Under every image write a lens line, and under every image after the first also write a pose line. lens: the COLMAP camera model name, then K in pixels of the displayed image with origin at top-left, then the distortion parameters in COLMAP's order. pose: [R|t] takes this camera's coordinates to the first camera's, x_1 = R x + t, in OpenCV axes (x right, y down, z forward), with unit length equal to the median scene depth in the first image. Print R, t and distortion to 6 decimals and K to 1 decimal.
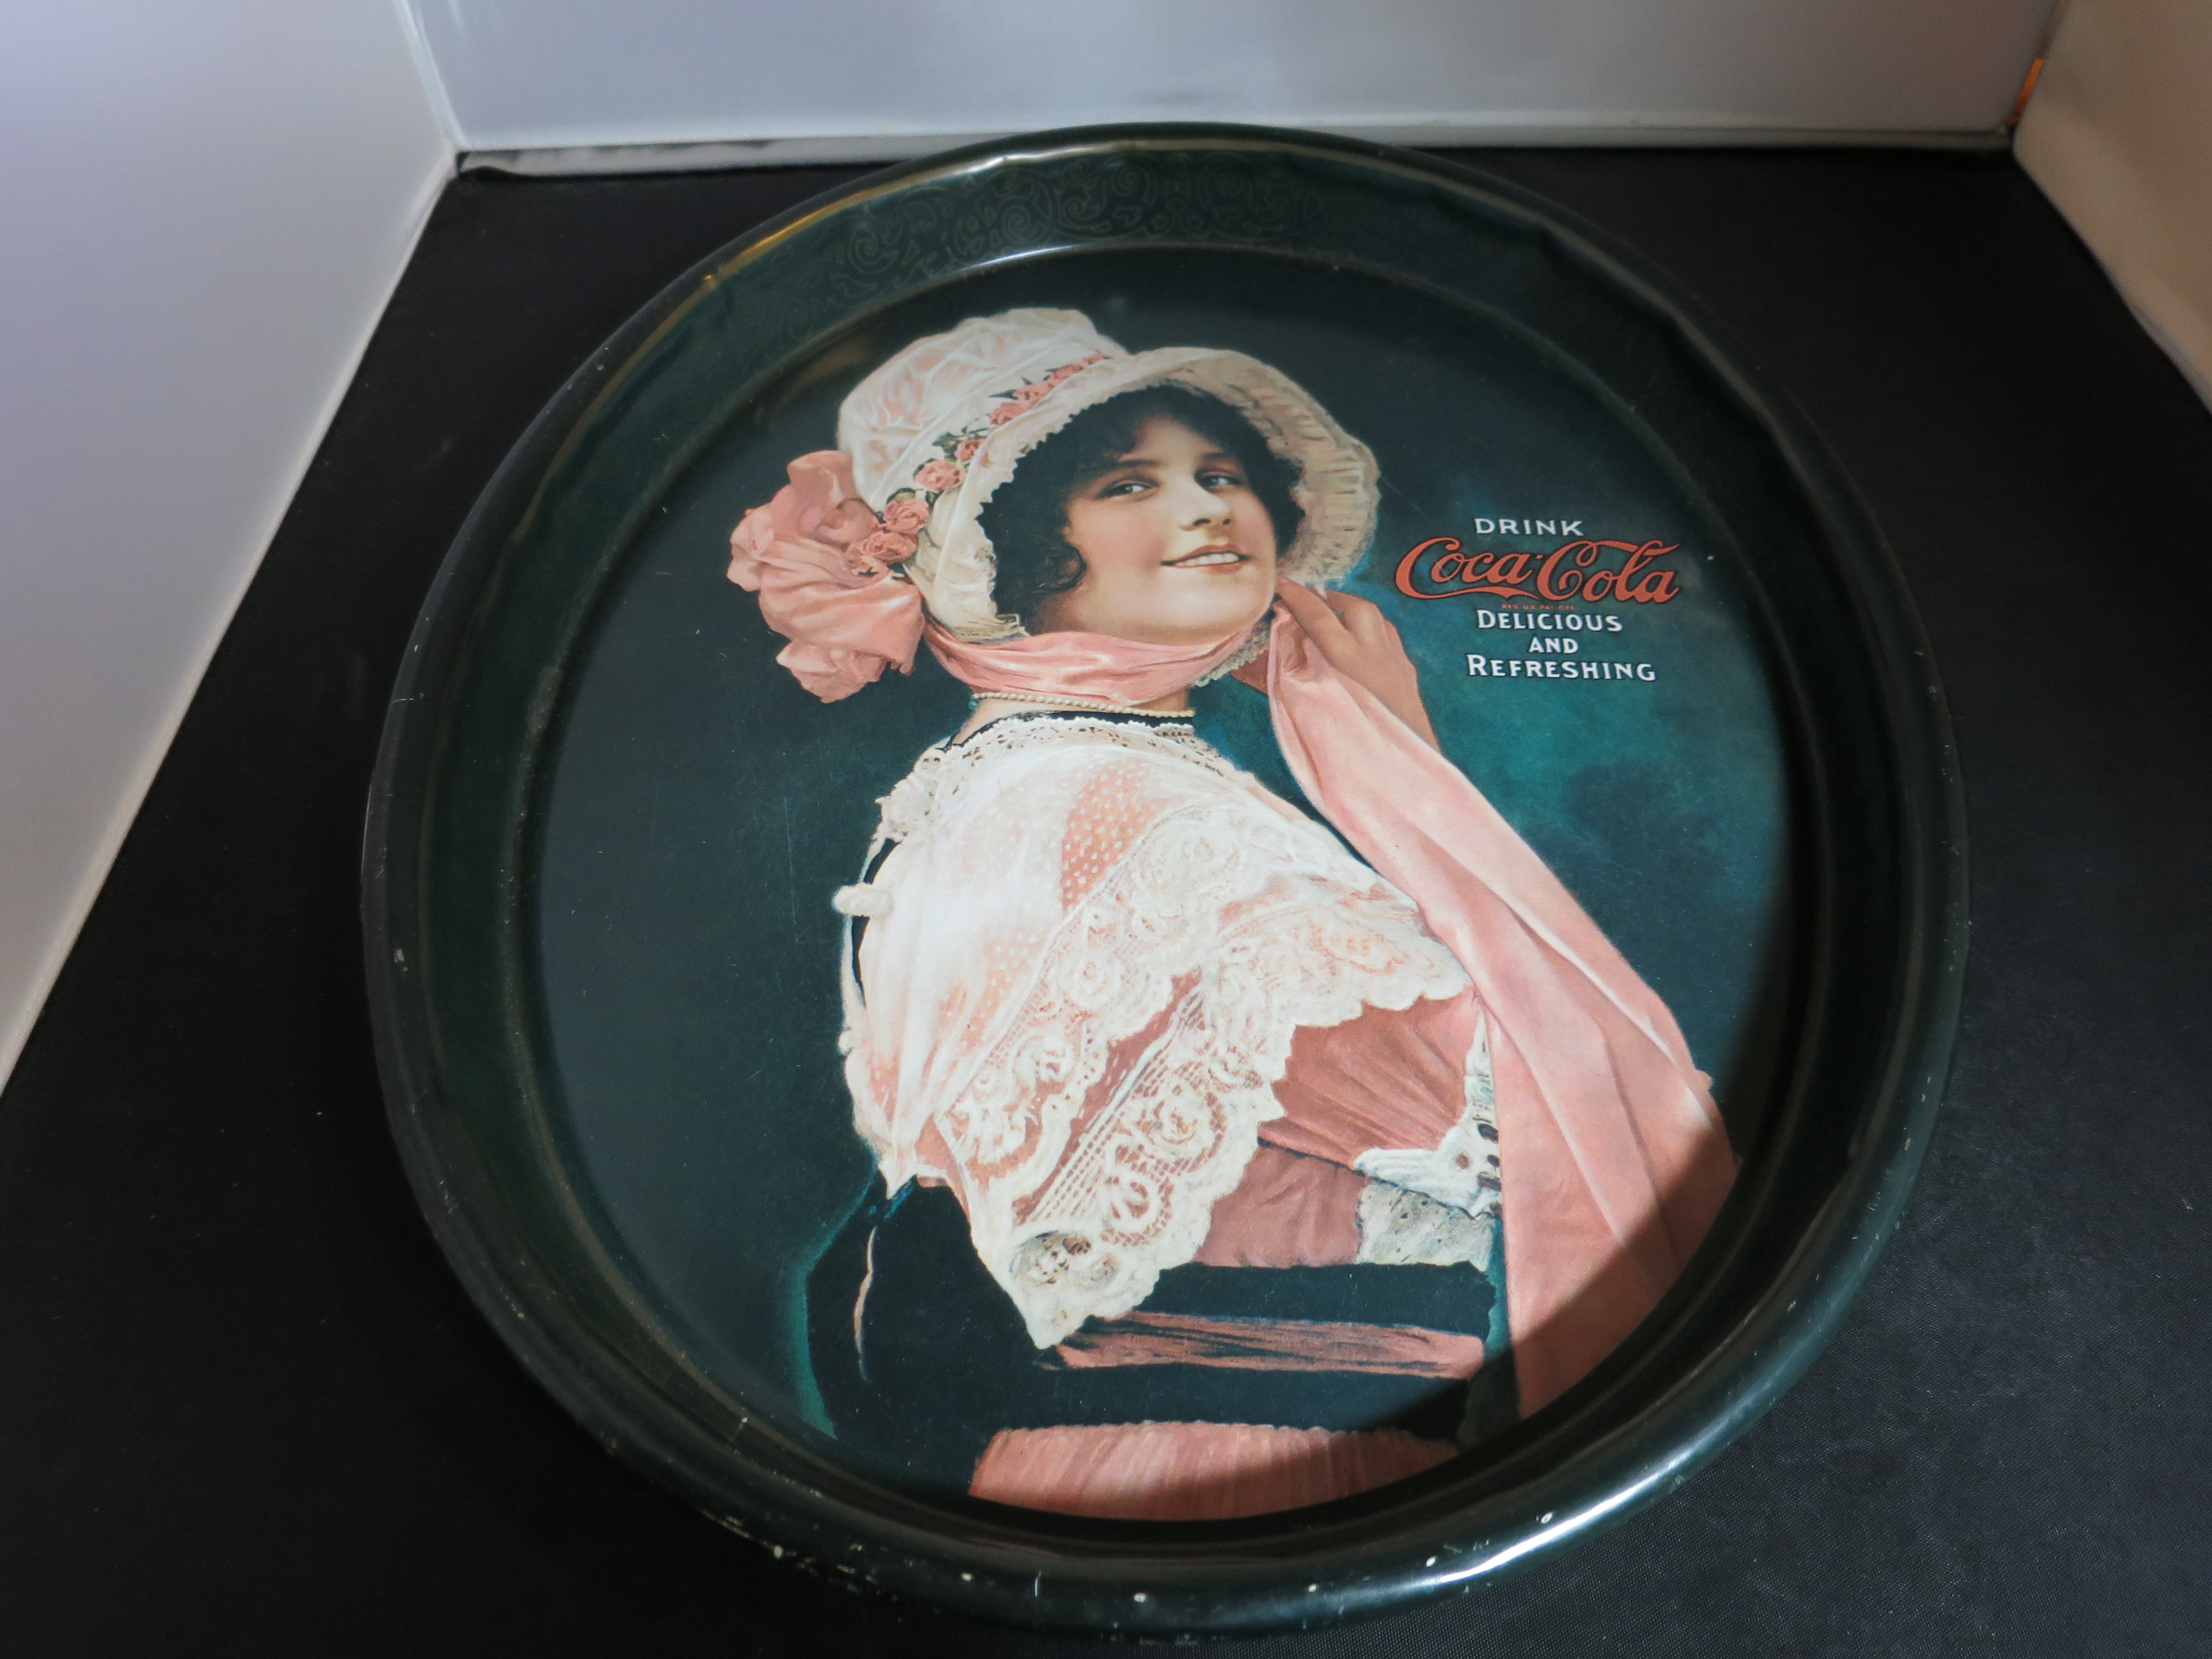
lens RADIAL K [[1585.3, 0, 1098.3], [0, 1585.3, 820.0], [0, 0, 1]] dist [-0.060269, 0.016048]
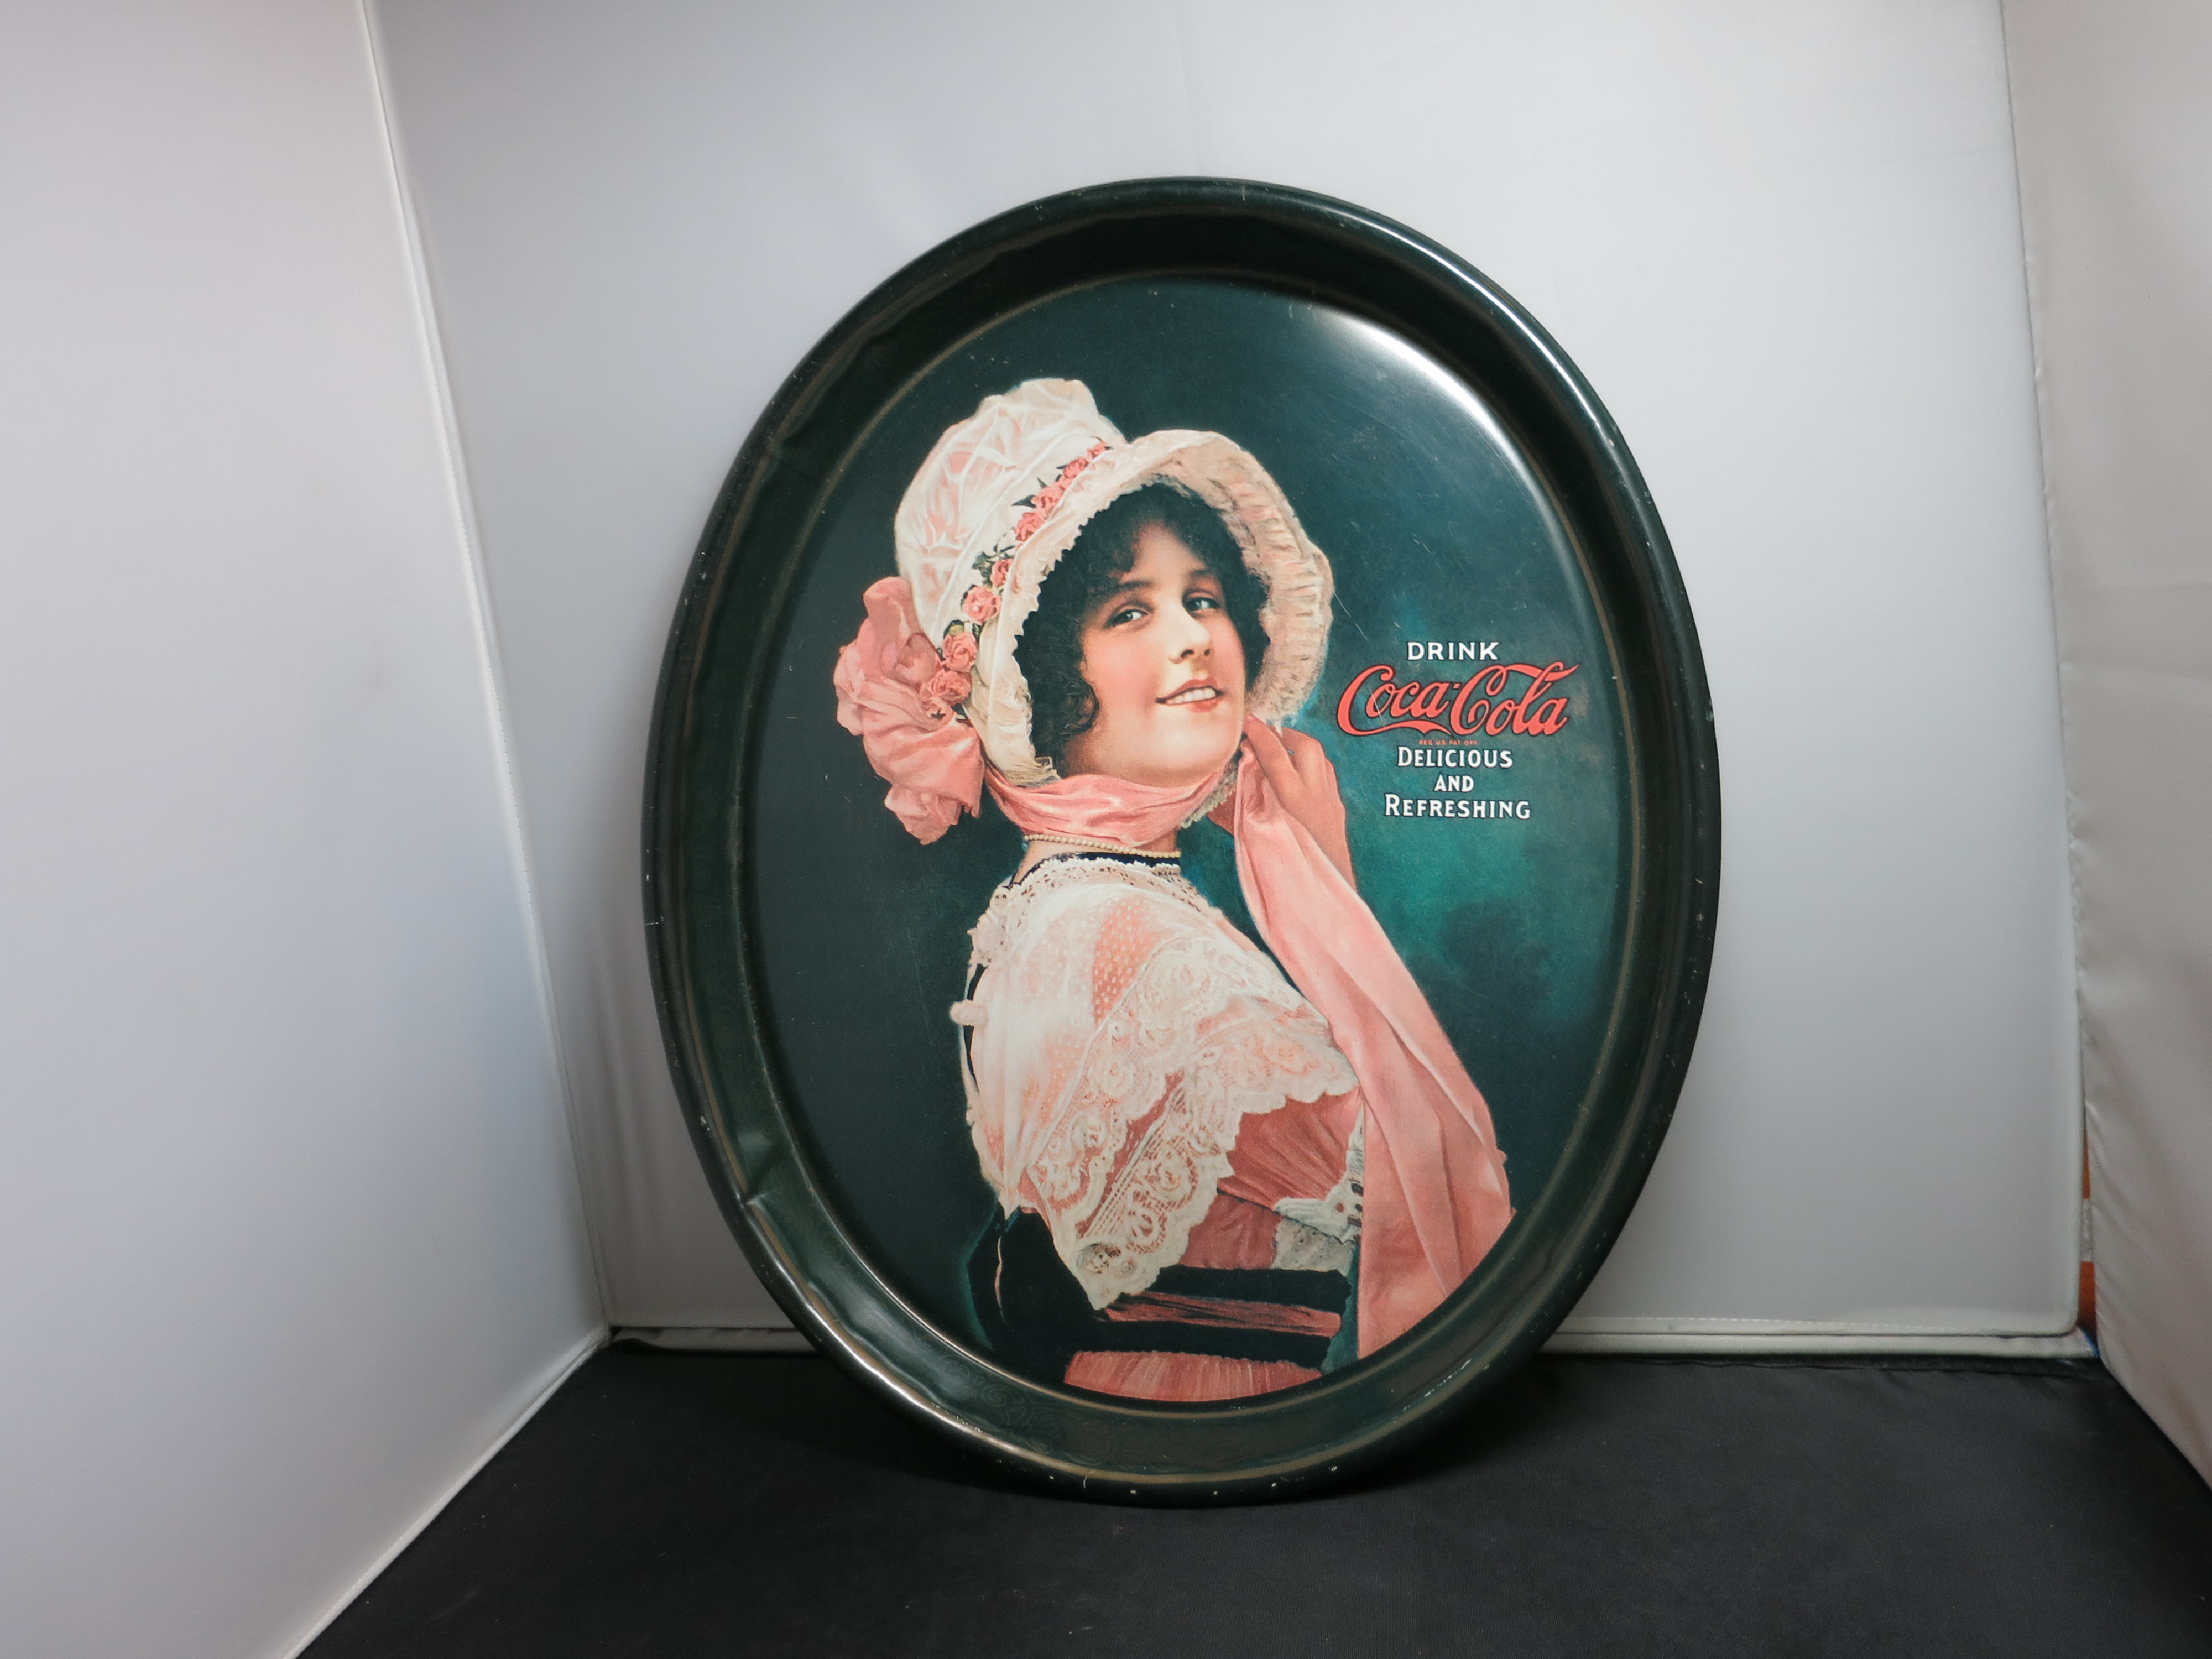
lens RADIAL K [[1585.3, 0, 1096.4], [0, 1585.3, 837.7], [0, 0, 1]] dist [-0.060269, 0.016048]
pose [[0.979081, -0.034022, -0.200607, 0.259649], [0.143984, 0.812476, 0.564935, -0.847892], [0.143768, -0.582002, 0.800378, -0.103938]]
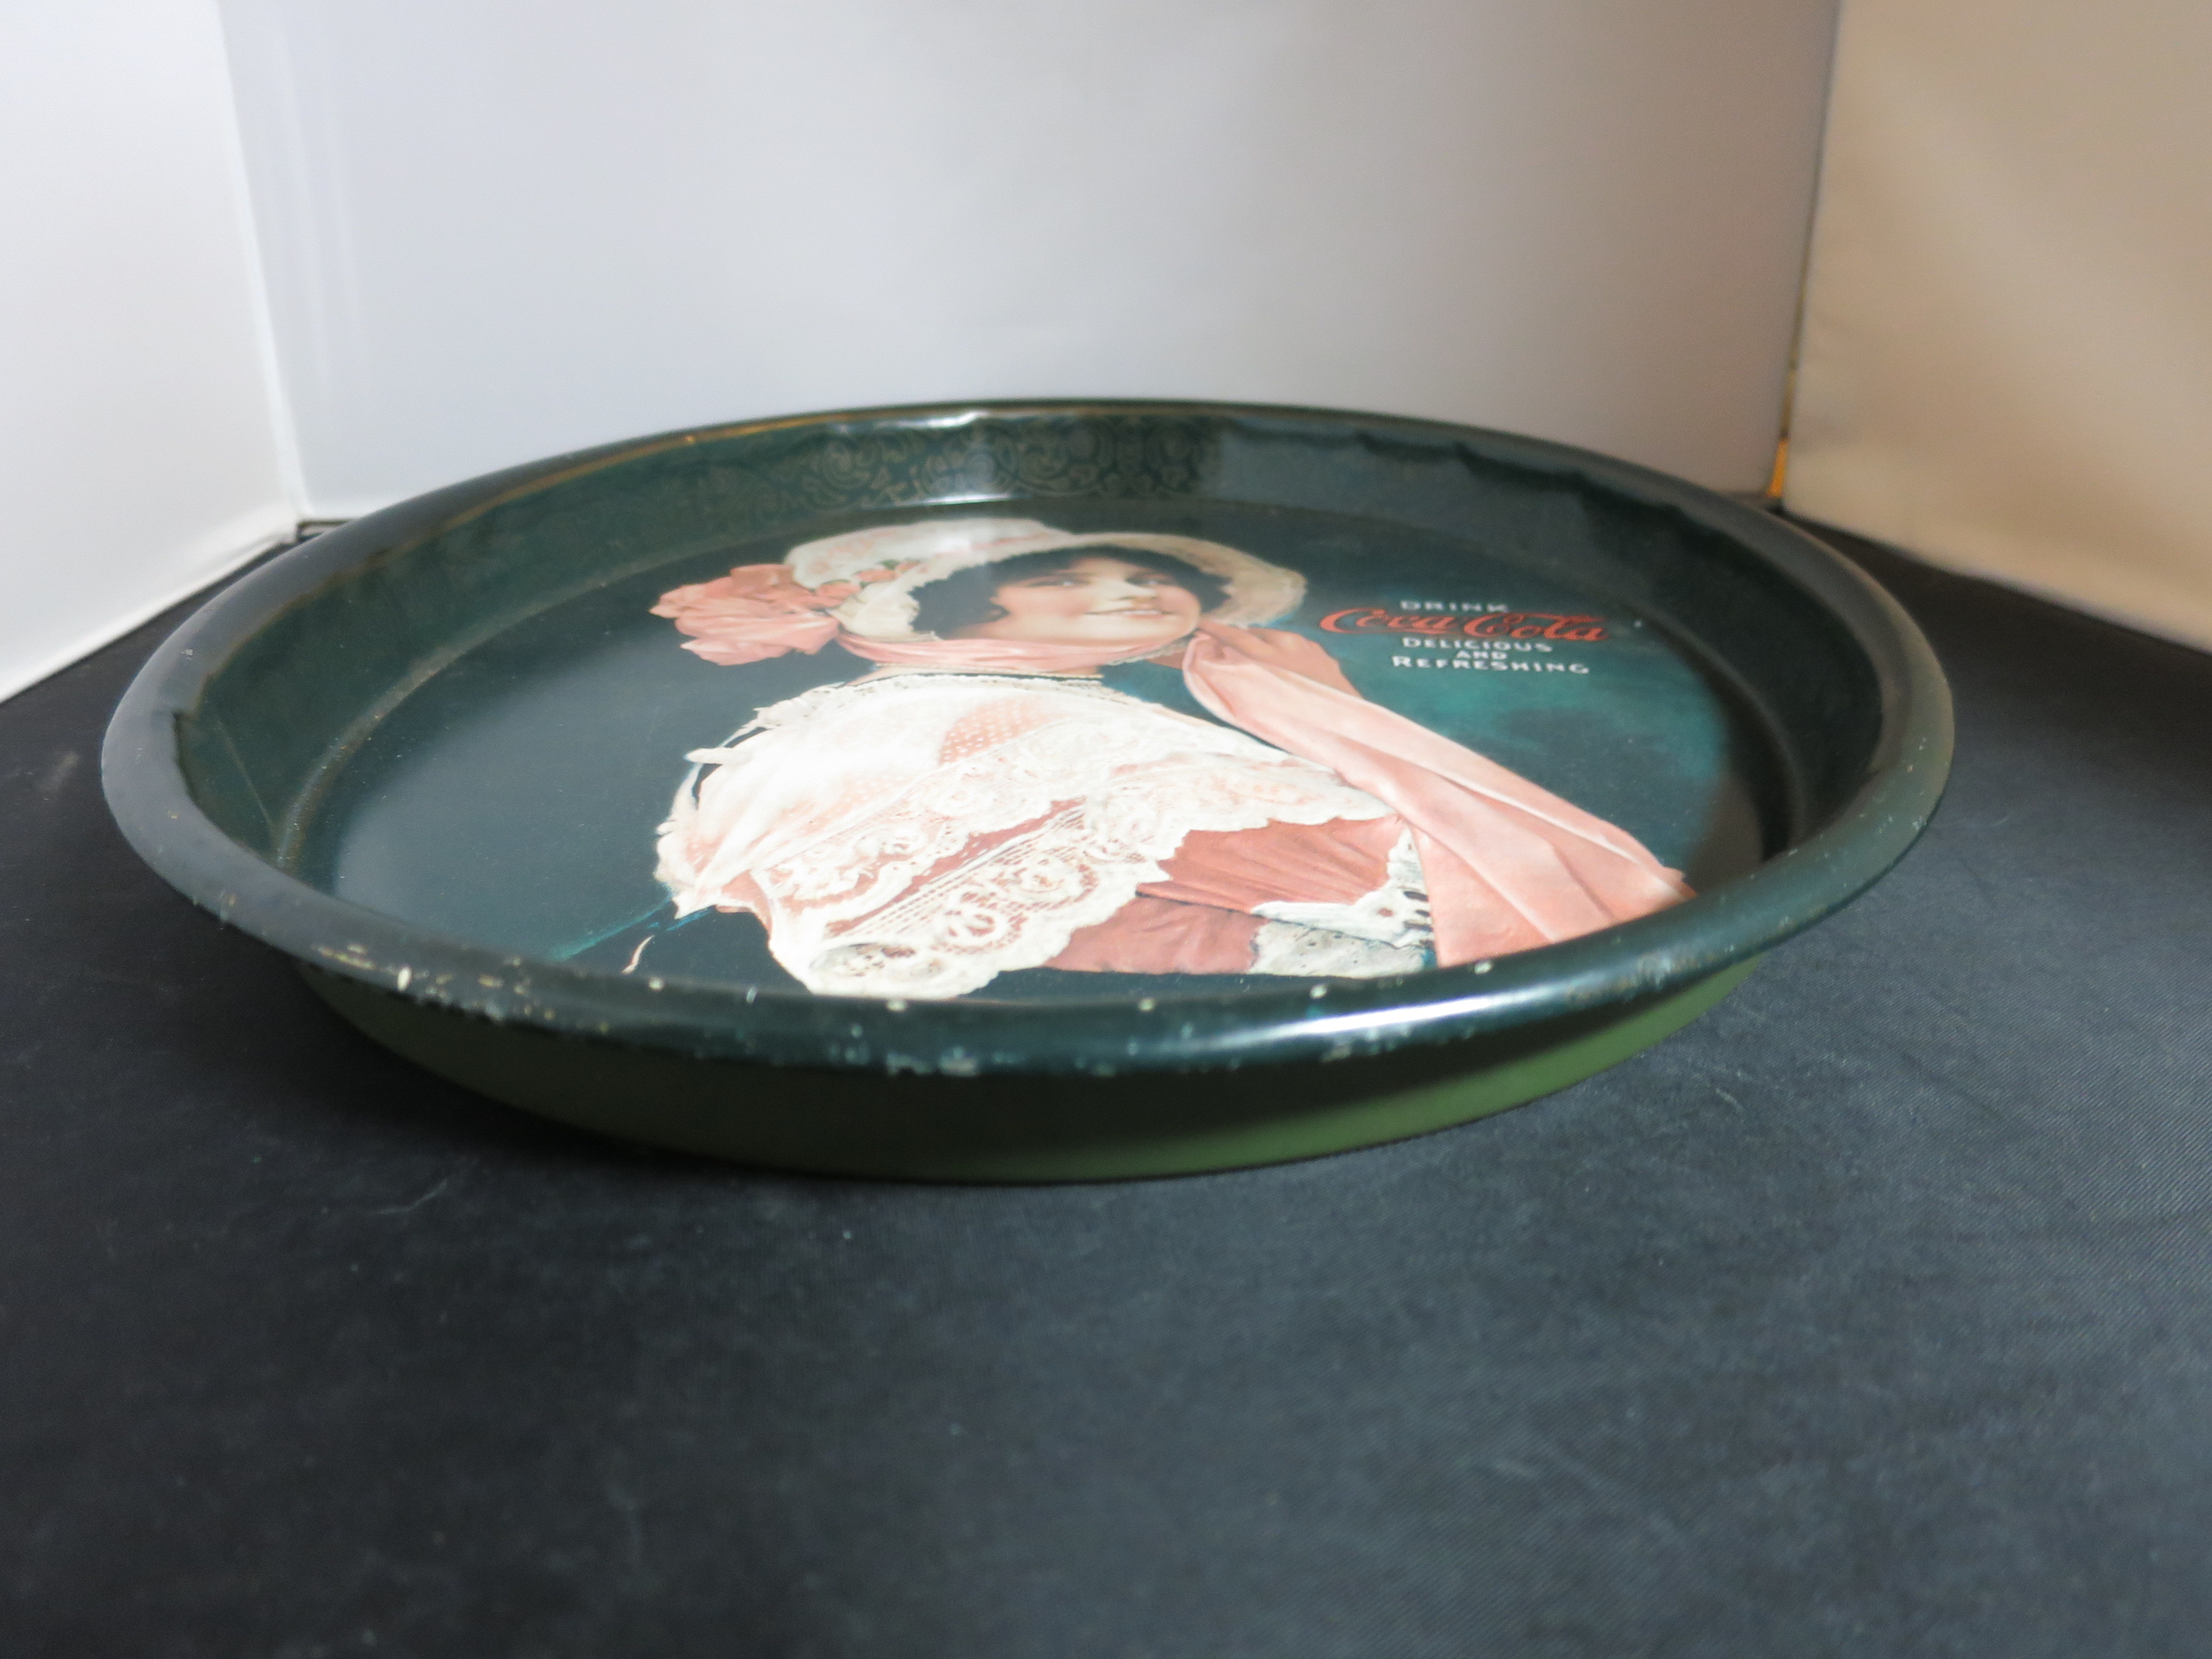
lens RADIAL K [[1585.3, 0, 1099.2], [0, 1585.3, 812.4], [0, 0, 1]] dist [-0.060269, 0.016048]
pose [[0.998843, 0.044385, -0.018519, 0.077014], [-0.047679, 0.863476, -0.502131, 0.469070], [-0.006296, 0.502433, 0.864593, 0.213856]]
